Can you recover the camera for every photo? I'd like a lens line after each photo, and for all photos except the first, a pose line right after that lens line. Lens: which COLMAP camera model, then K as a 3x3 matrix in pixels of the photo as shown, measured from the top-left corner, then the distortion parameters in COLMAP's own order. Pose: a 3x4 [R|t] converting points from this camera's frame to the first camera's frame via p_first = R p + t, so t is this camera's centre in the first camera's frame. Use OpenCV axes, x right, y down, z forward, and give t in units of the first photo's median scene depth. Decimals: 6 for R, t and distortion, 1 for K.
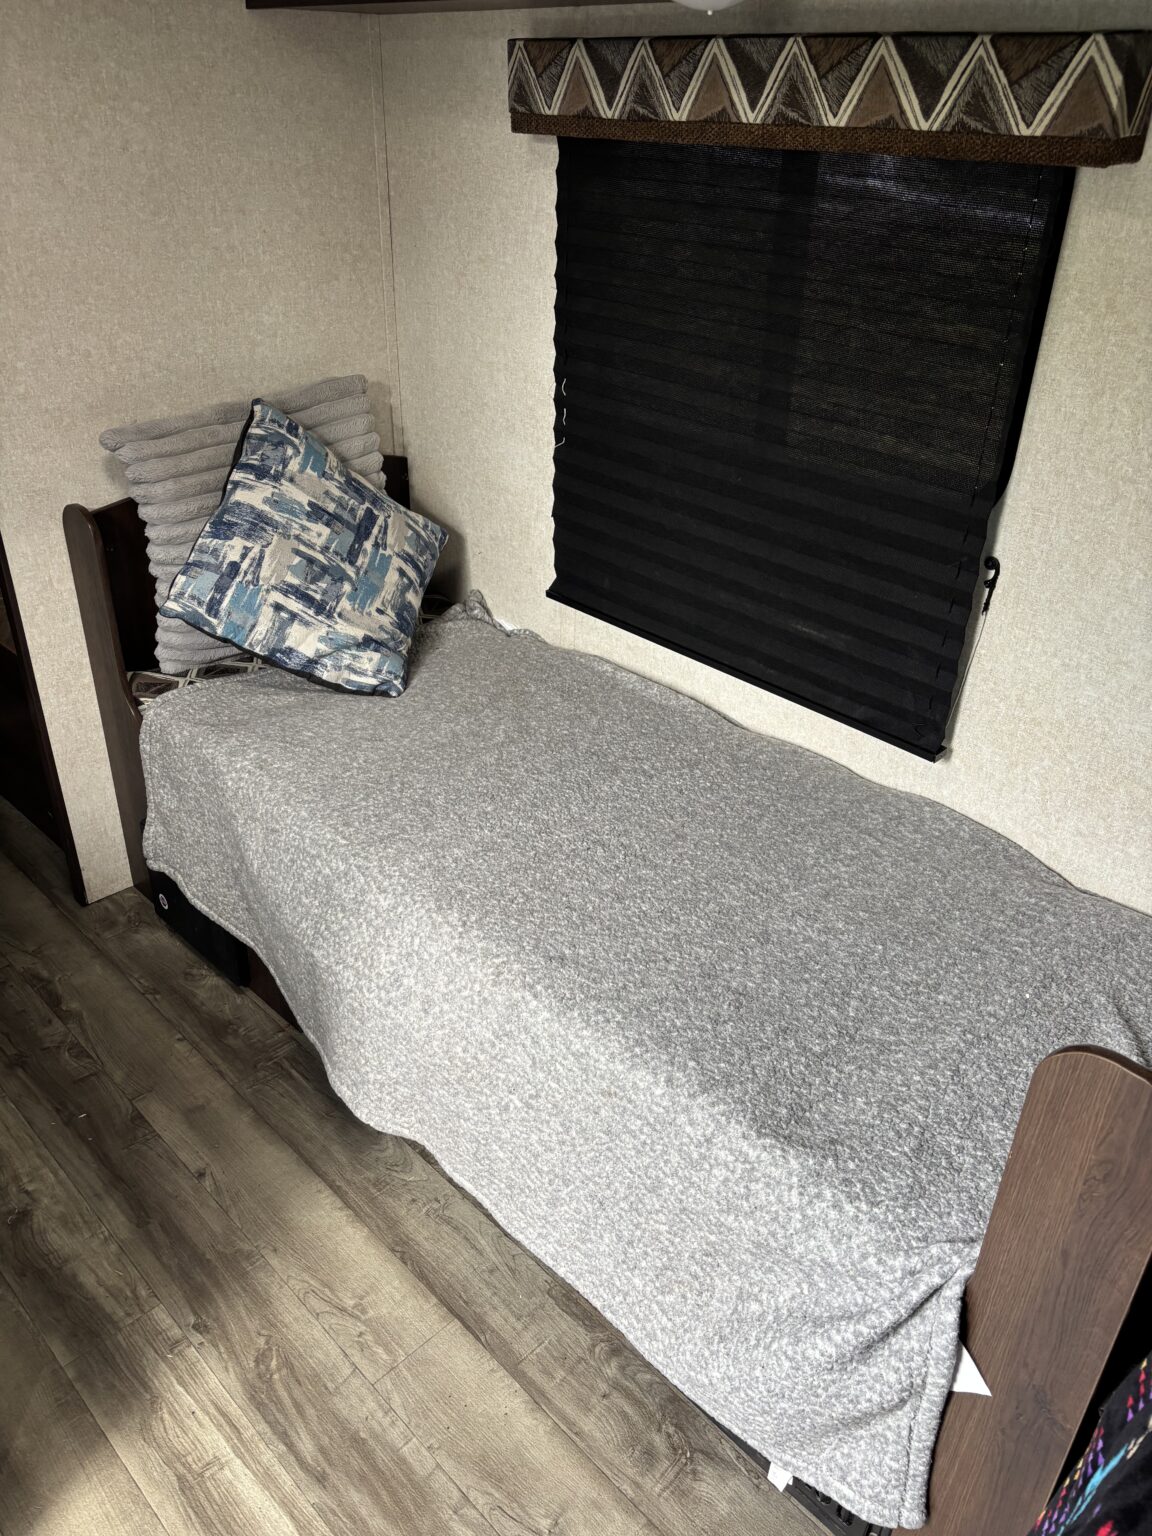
lens RADIAL K [[1156.4, 0, 574.0], [0, 1156.4, 776.0], [0, 0, 1]] dist [0.050960, -0.059463]
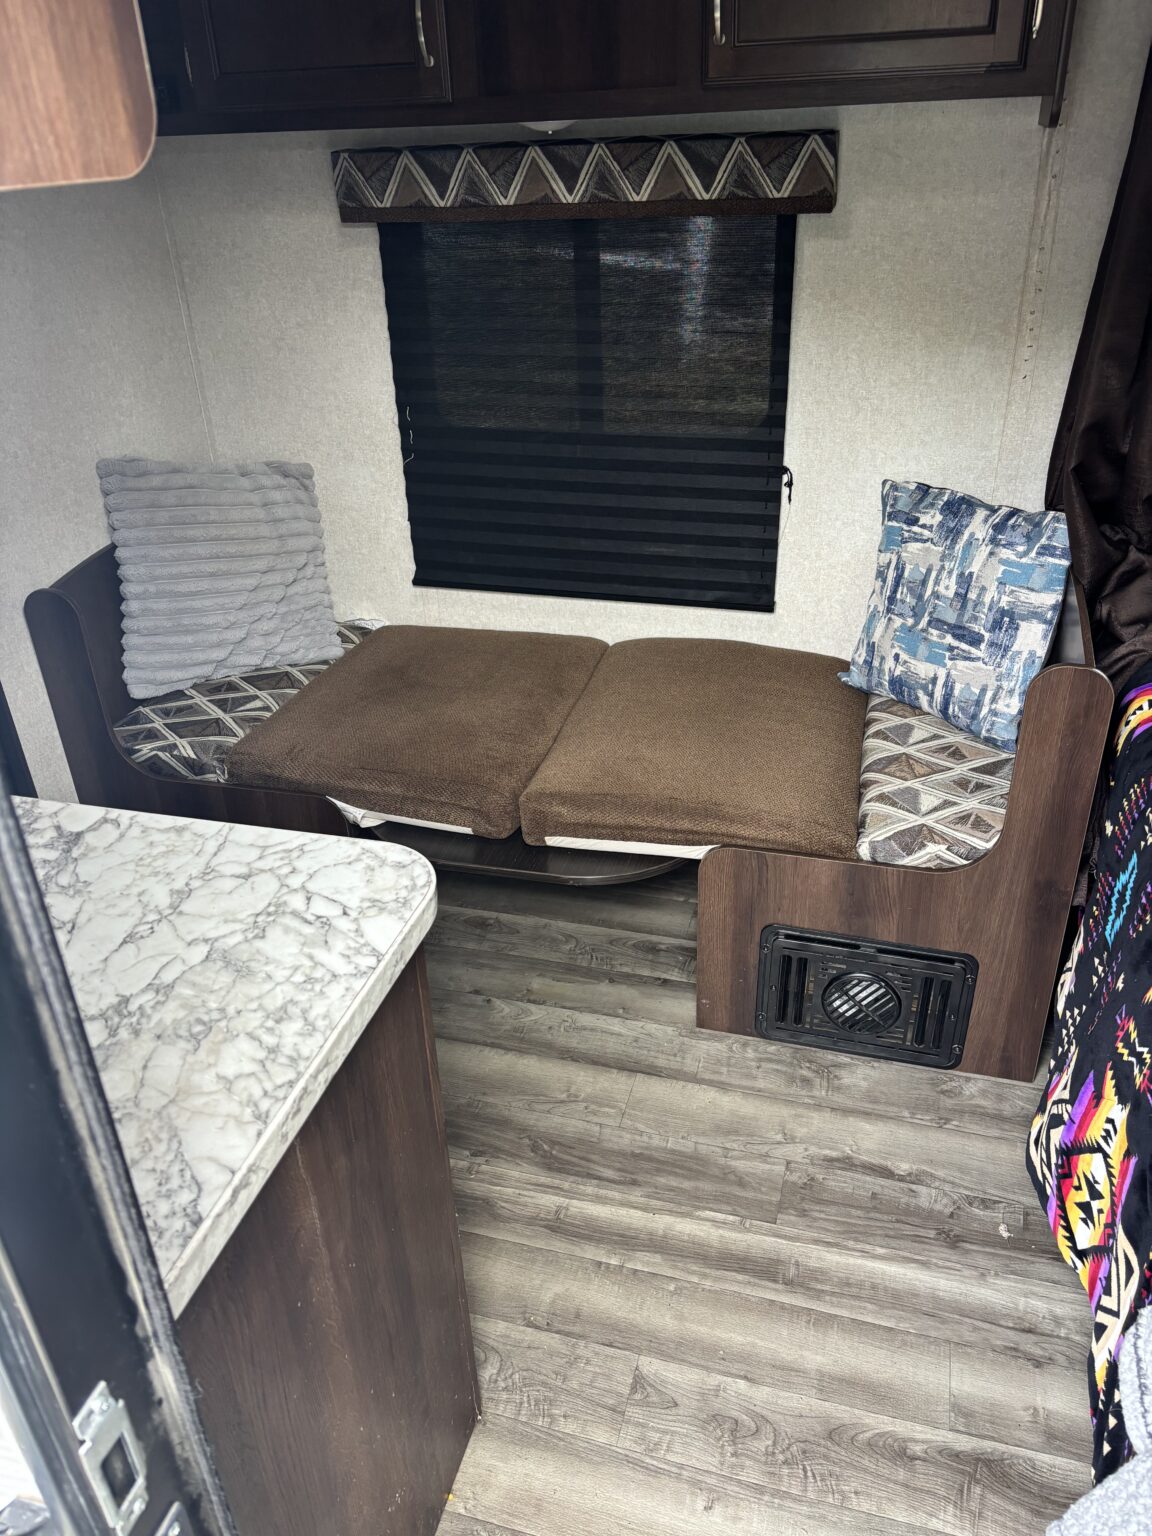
lens RADIAL K [[1156.4, 0, 569.5], [0, 1156.4, 778.4], [0, 0, 1]] dist [0.050960, -0.059463]
pose [[0.868060, -0.293417, 0.400473, -0.543390], [0.299441, 0.952852, 0.049070, 0.037479], [-0.395990, 0.077322, 0.914994, -0.219153]]
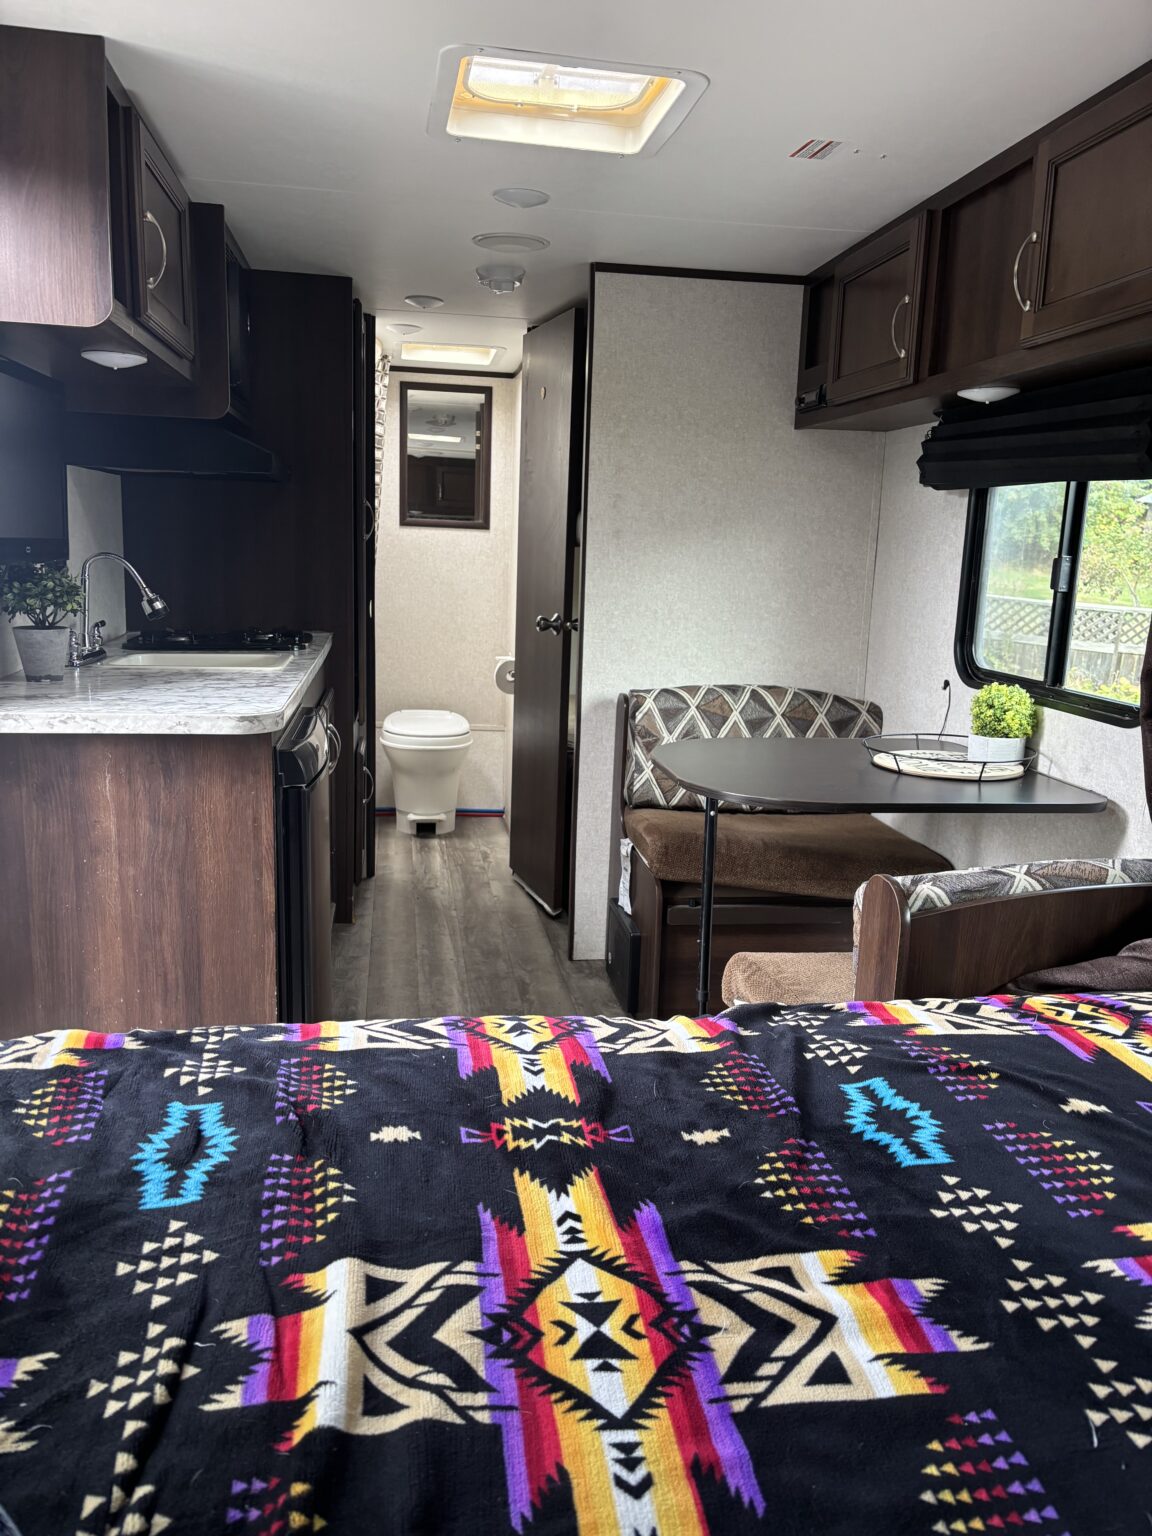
lens RADIAL K [[1156.4, 0, 572.2], [0, 1156.4, 777.6], [0, 0, 1]] dist [0.050960, -0.059463]
pose [[0.810174, 0.120958, -0.573574, 0.517606], [-0.305759, 0.922026, -0.237442, 0.320857], [0.500130, 0.367745, 0.783986, -0.306006]]
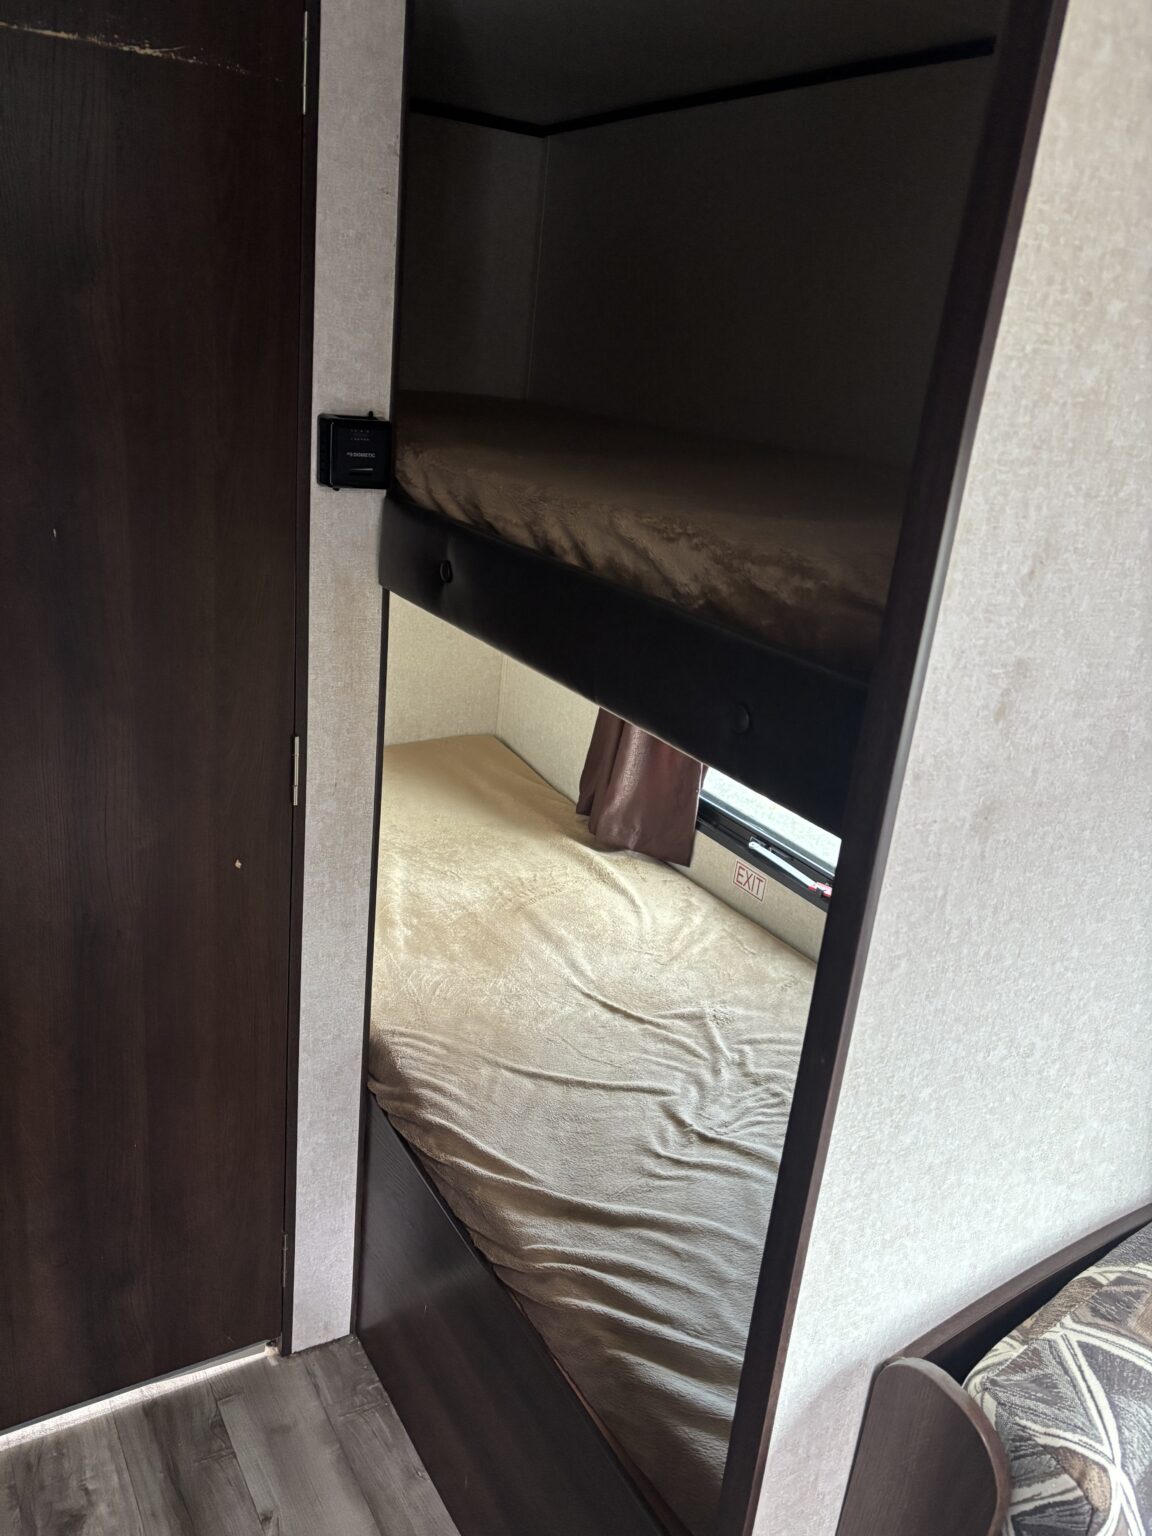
lens RADIAL K [[1156.4, 0, 564.7], [0, 1156.4, 775.2], [0, 0, 1]] dist [0.050960, -0.059463]
pose [[0.970711, 0.147358, -0.189750, -0.573567], [-0.178096, 0.971462, -0.156666, -0.398056], [0.161249, 0.185871, 0.969253, 0.560423]]
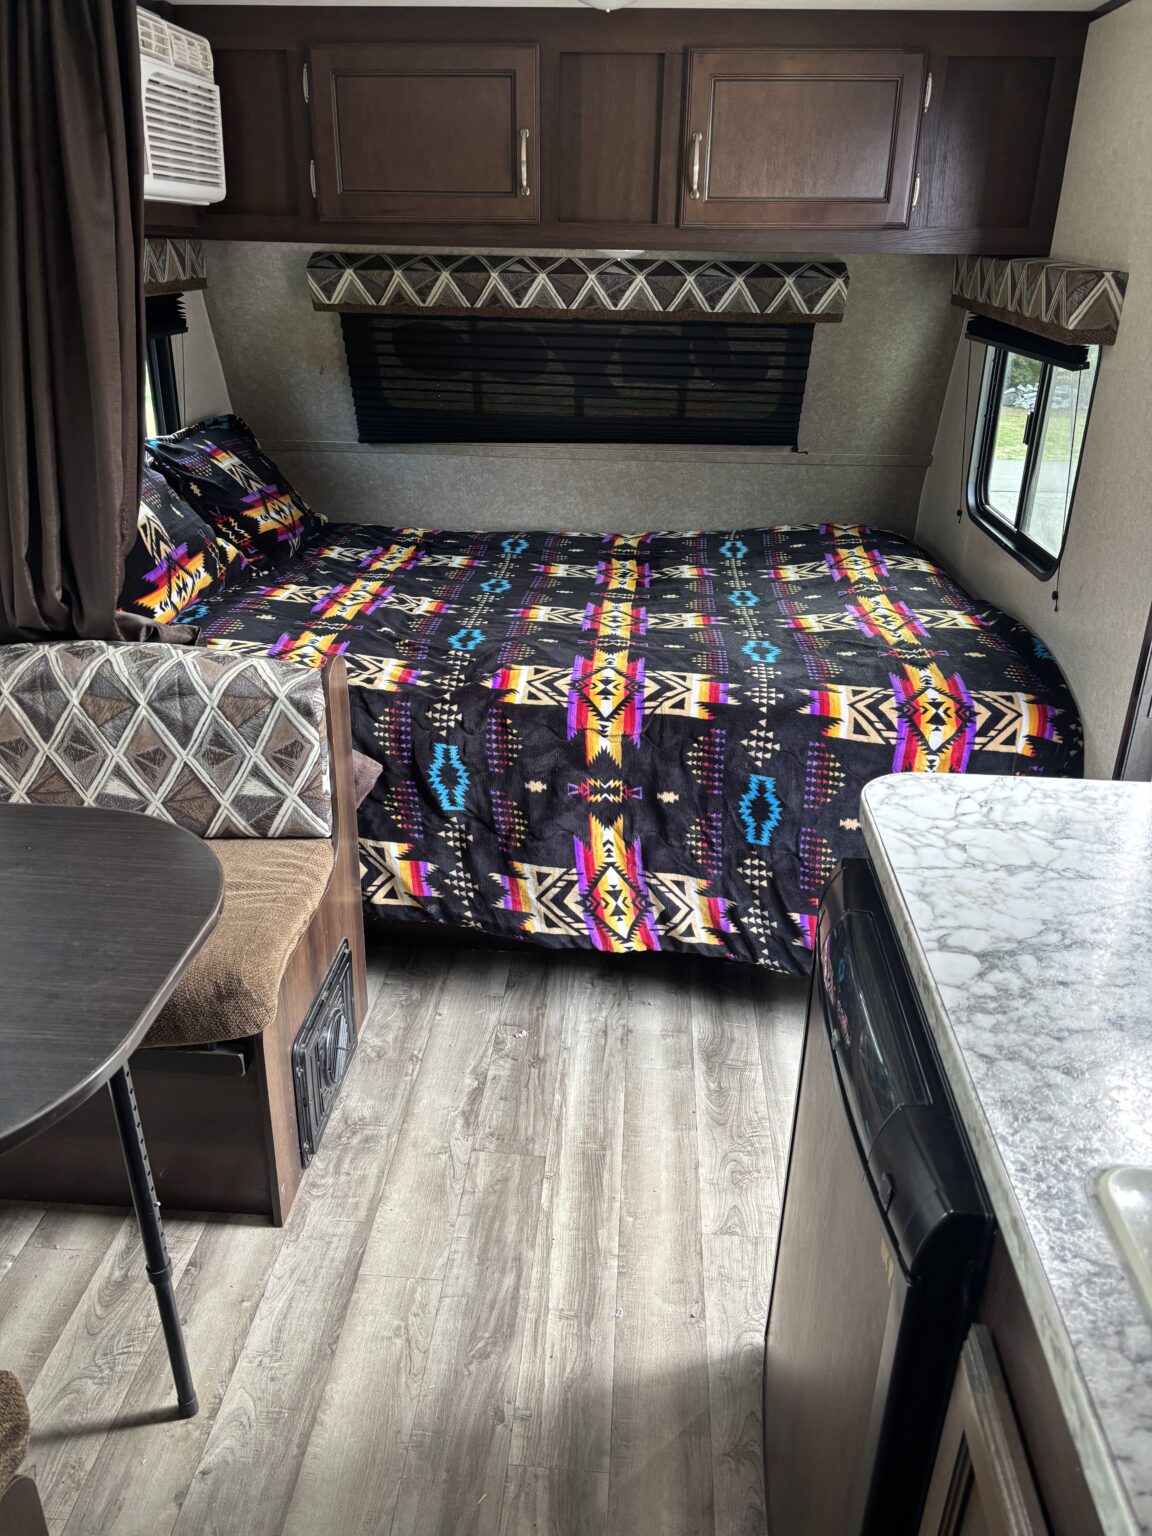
lens RADIAL K [[1156.4, 0, 580.7], [0, 1156.4, 773.8], [0, 0, 1]] dist [0.050960, -0.059463]
pose [[-0.669826, -0.338398, 0.660923, -0.753291], [0.336559, 0.655053, 0.676486, -0.513028], [-0.661861, 0.675568, -0.324881, 0.784812]]
